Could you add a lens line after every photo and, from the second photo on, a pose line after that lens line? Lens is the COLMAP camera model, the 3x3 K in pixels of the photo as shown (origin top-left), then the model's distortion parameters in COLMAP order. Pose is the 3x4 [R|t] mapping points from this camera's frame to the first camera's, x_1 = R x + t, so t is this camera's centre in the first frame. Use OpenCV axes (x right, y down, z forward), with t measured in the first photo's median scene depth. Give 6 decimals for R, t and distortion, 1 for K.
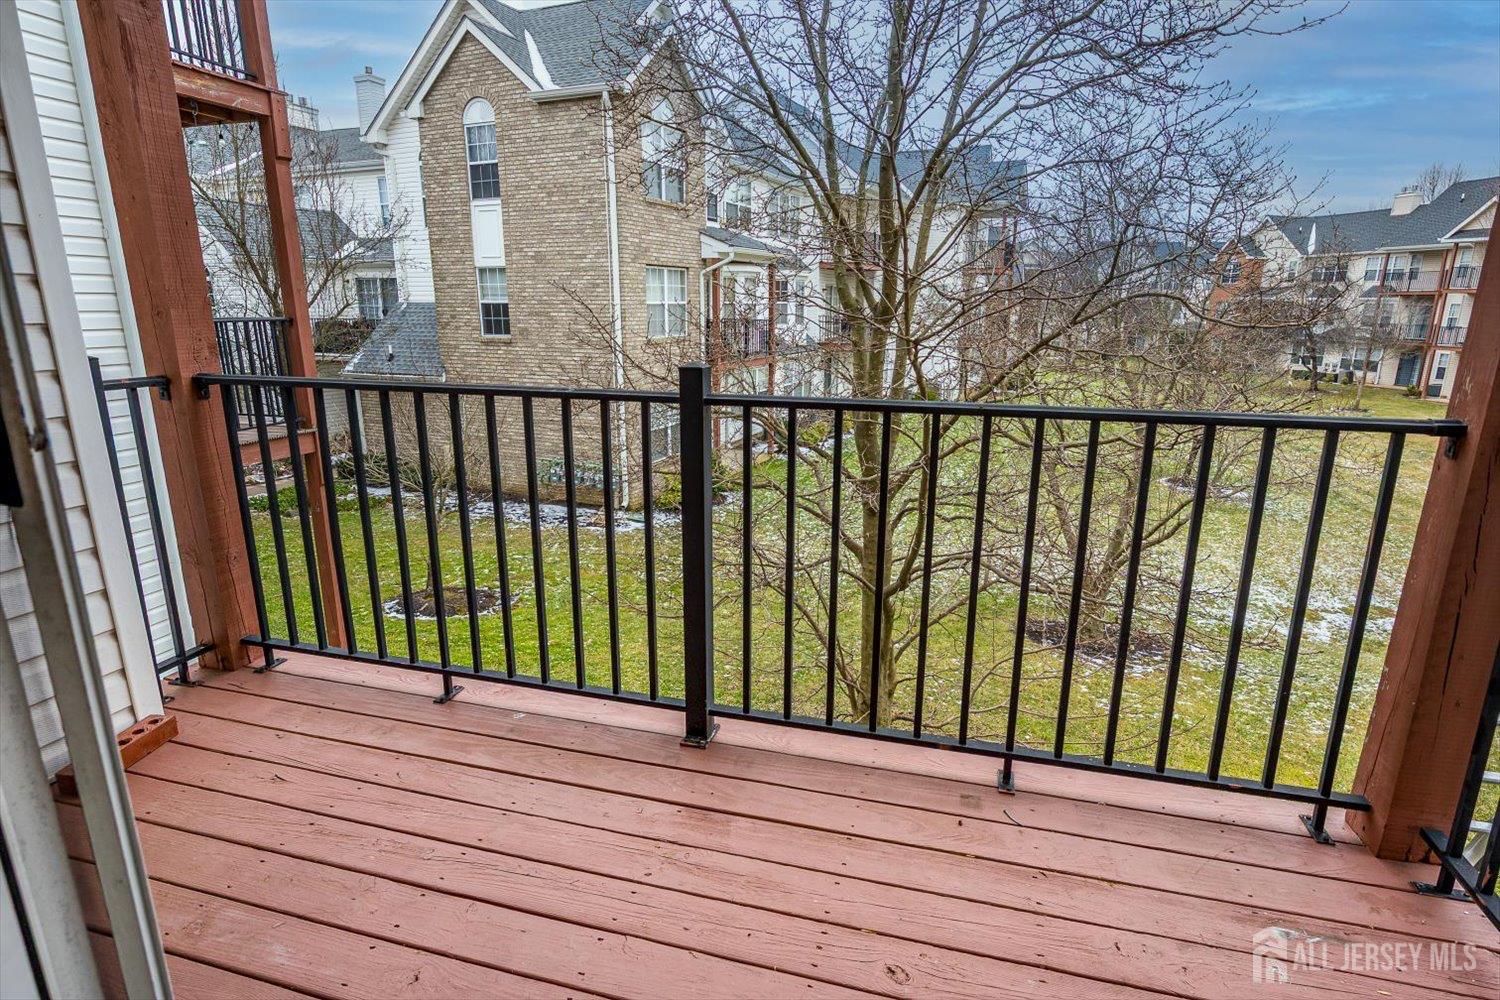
lens RADIAL K [[784.9, 0, 769.2], [0, 784.9, 499.5], [0, 0, 1]] dist [0.000843, -0.000341]
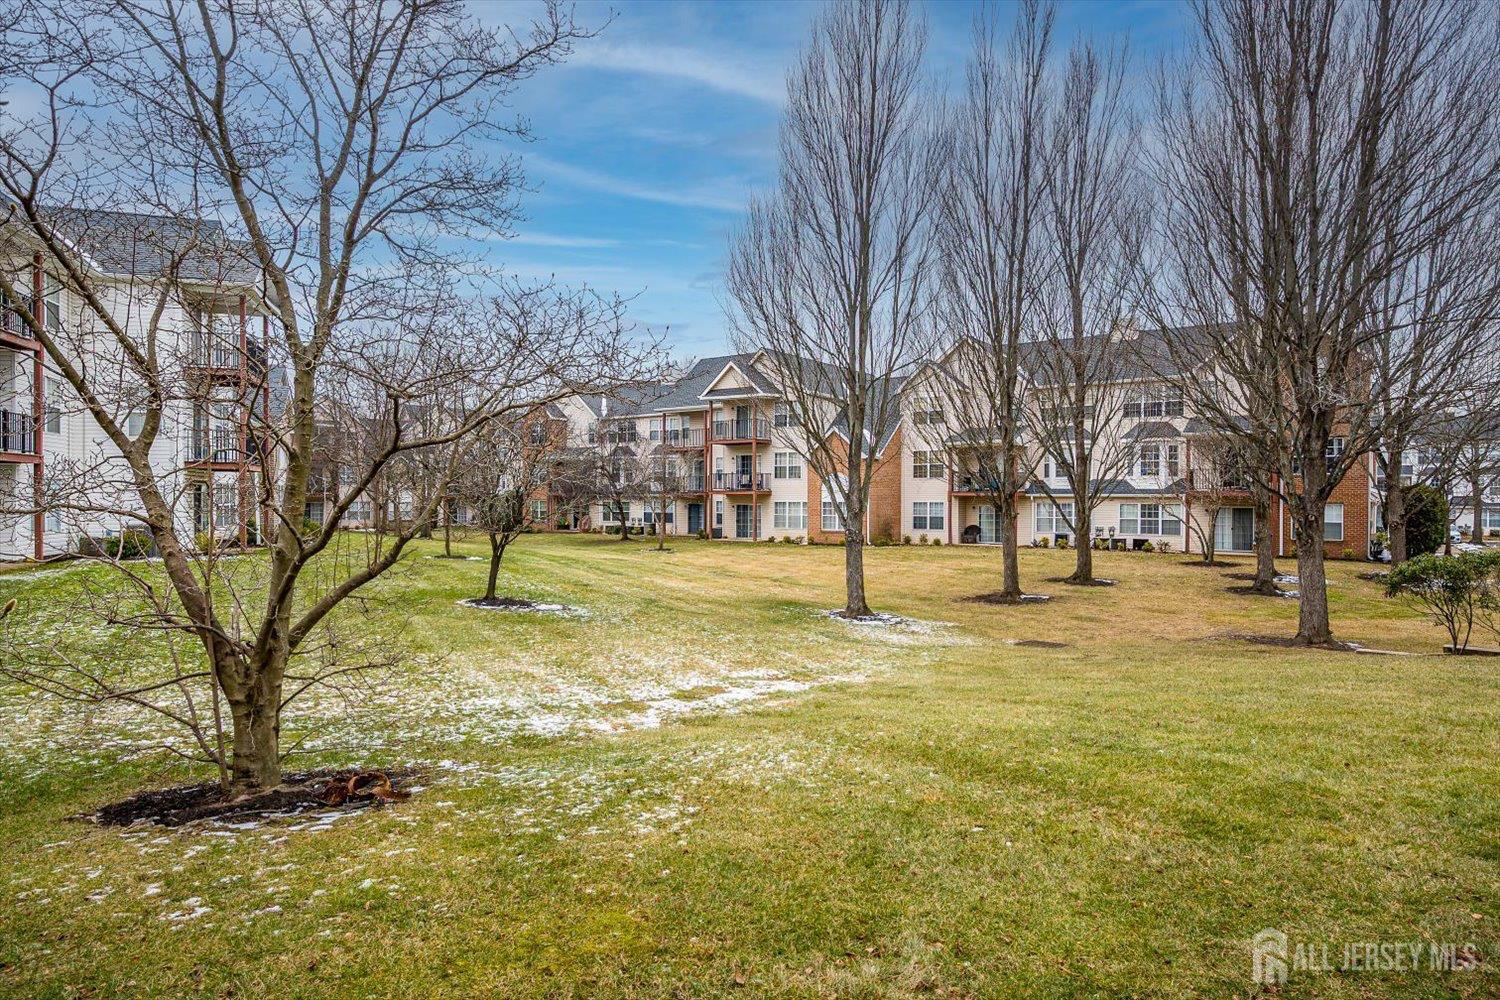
lens RADIAL K [[873.5, 0, 724.3], [0, 873.5, 509.3], [0, 0, 1]] dist [0.060659, -0.065574]
pose [[0.759170, -0.012830, 0.650766, 0.068132], [0.165761, 0.970652, -0.174237, 0.037363], [-0.629431, 0.240148, 0.739016, 0.091956]]
